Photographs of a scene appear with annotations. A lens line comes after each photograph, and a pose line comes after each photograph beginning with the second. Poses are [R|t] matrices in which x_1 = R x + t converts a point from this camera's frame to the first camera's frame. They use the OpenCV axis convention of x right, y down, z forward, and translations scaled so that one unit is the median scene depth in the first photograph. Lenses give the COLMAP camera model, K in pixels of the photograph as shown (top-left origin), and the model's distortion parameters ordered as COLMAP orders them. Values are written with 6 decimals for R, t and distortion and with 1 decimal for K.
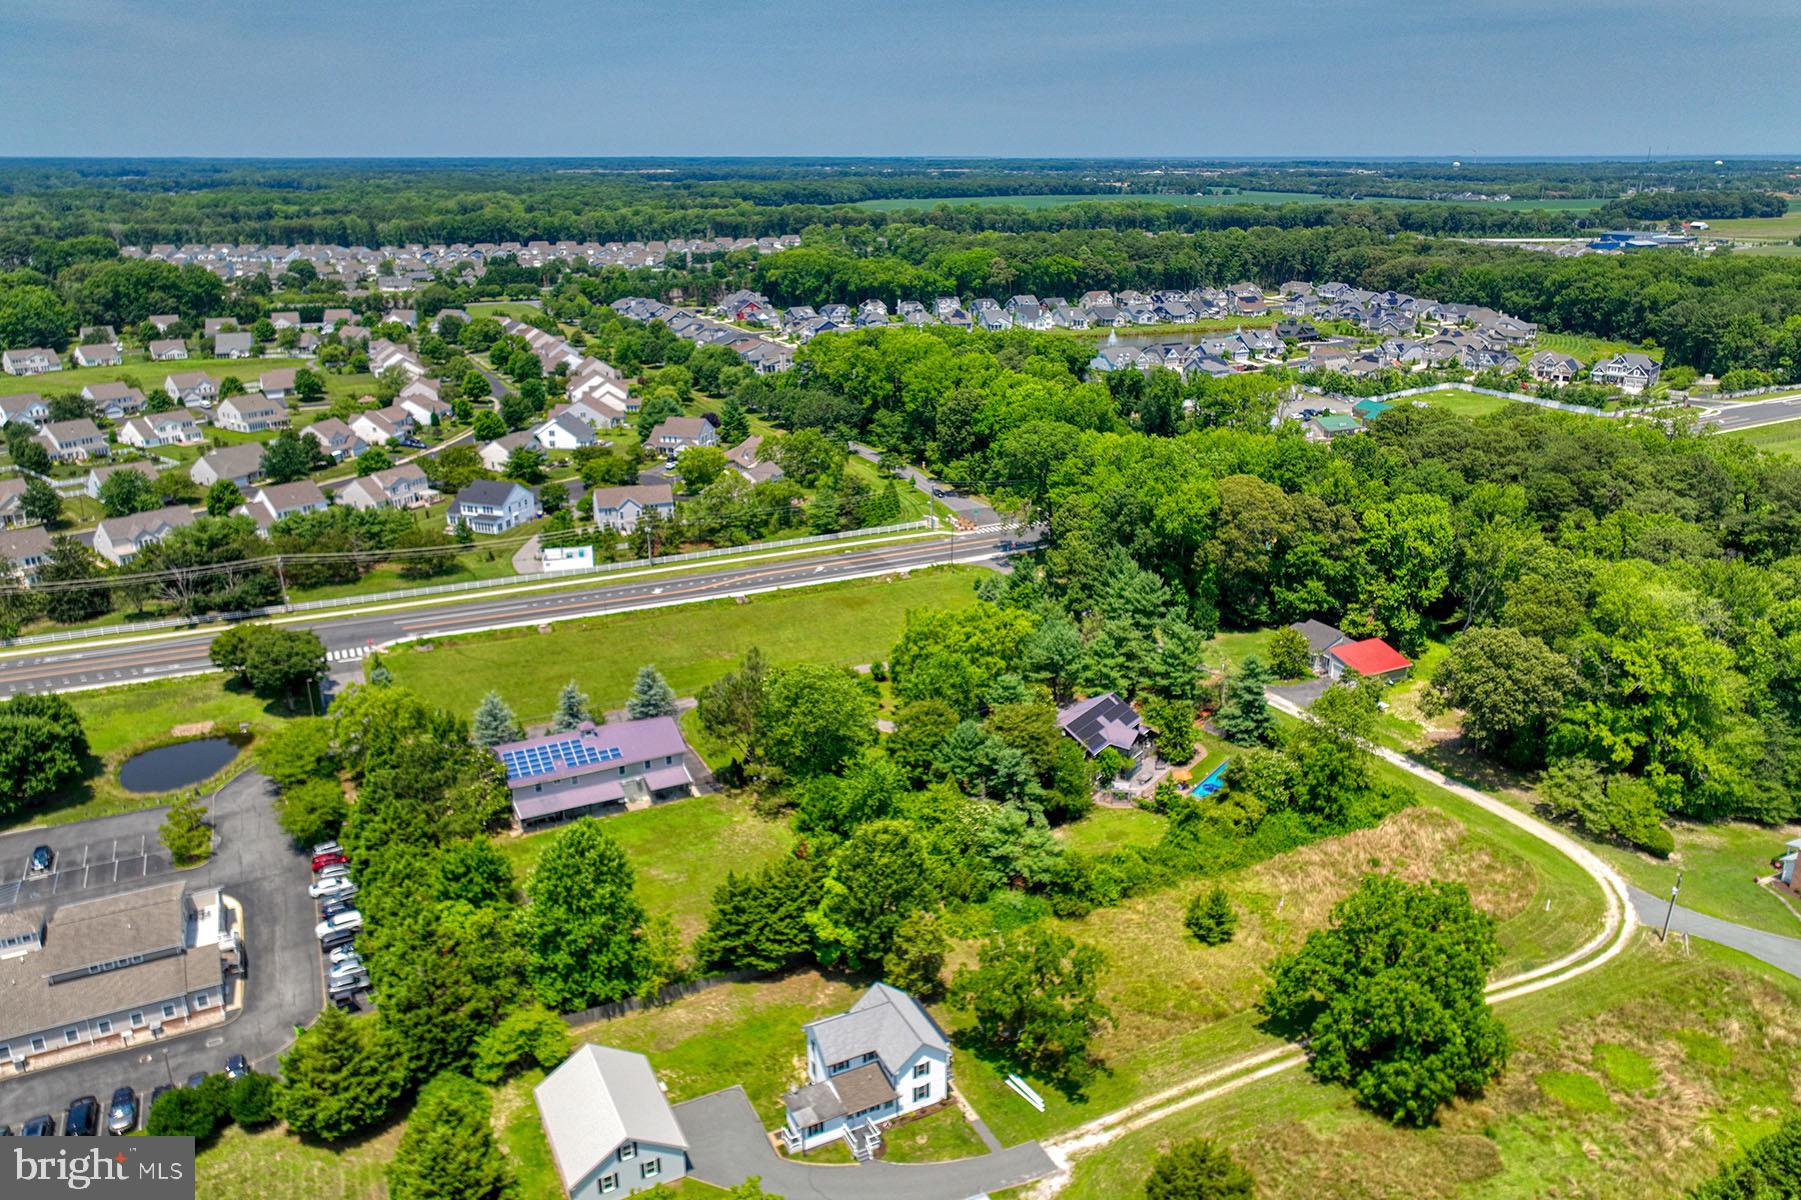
lens RADIAL K [[1272.0, 0, 903.9], [0, 1272.0, 599.5], [0, 0, 1]] dist [-0.003937, 0.018150]
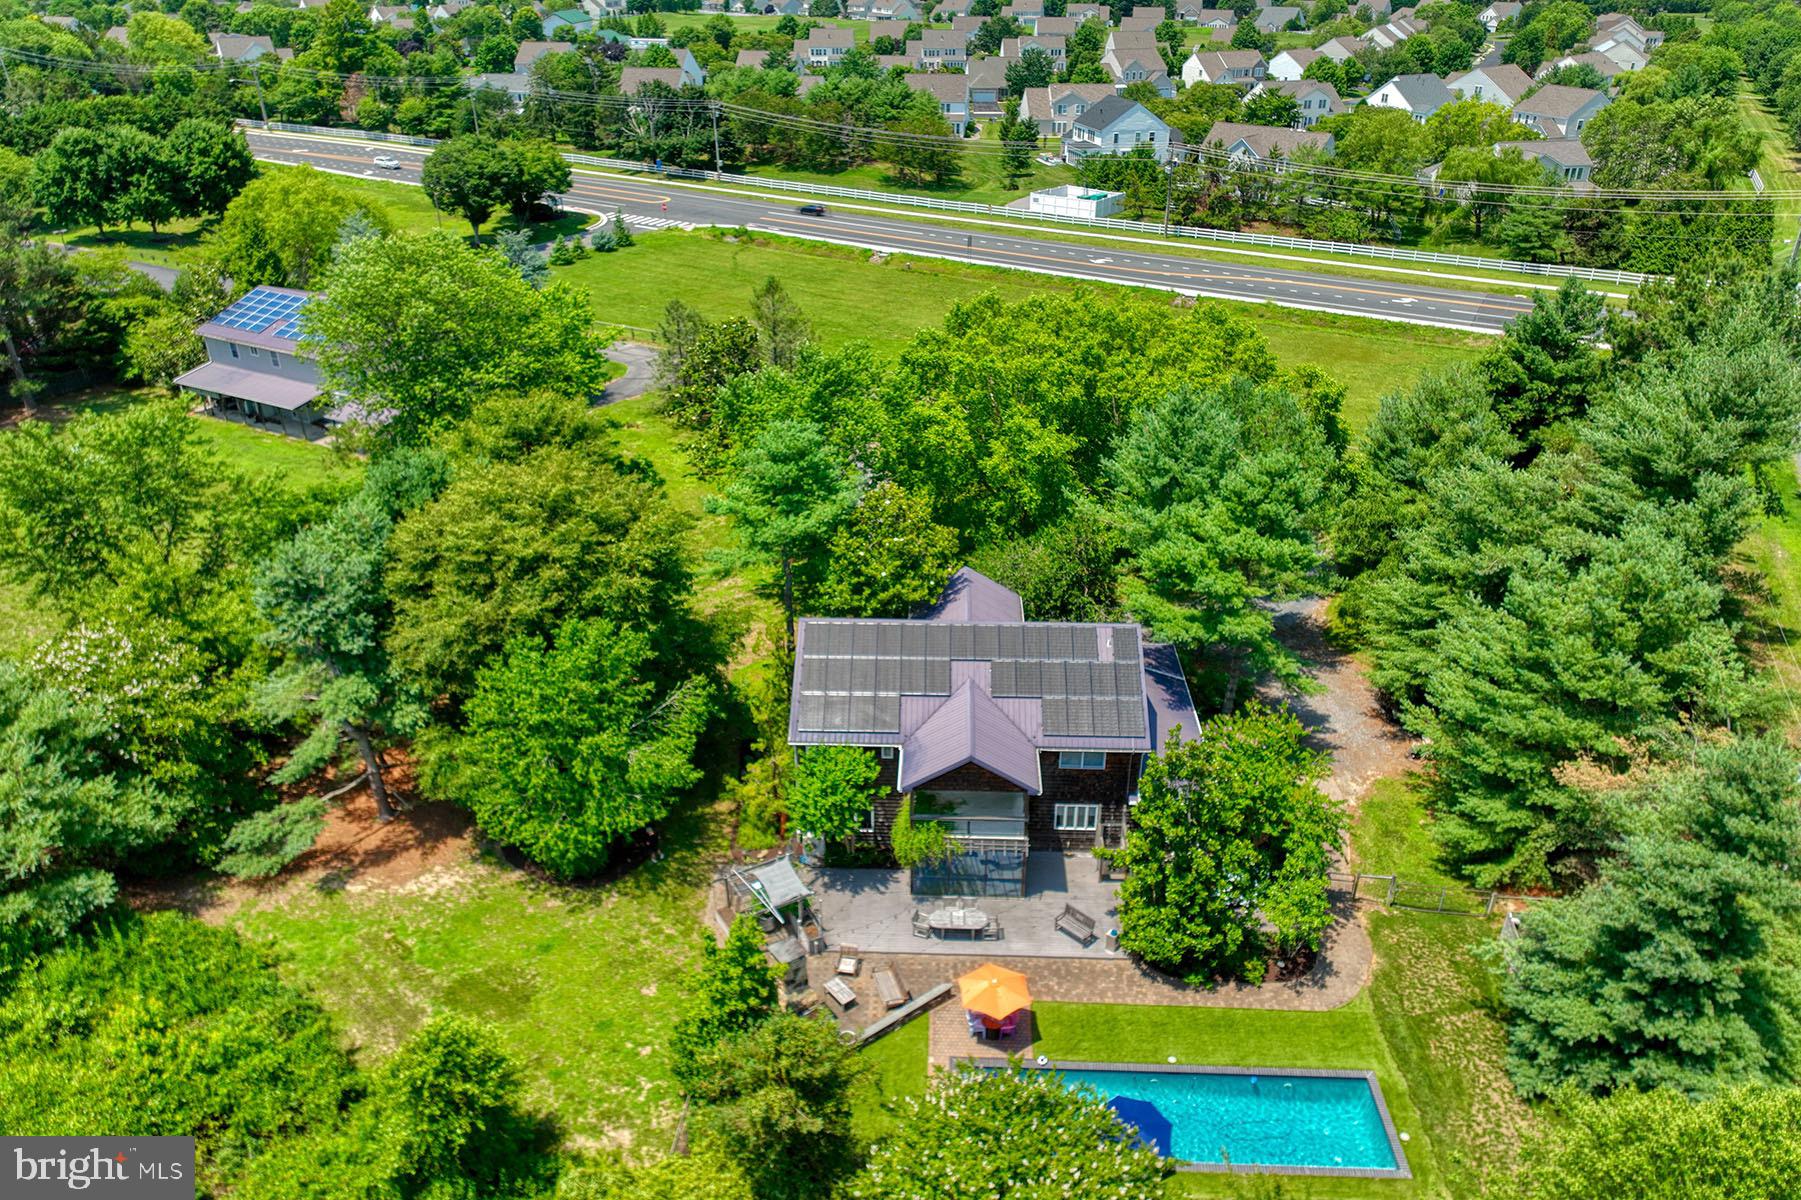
lens RADIAL K [[1272.0, 0, 903.9], [0, 1272.0, 599.5], [0, 0, 1]] dist [-0.003937, 0.018150]
pose [[0.575518, 0.384676, -0.721667, 0.242123], [-0.275878, 0.922057, 0.271483, 0.003407], [0.769851, 0.042848, 0.636784, 0.556891]]
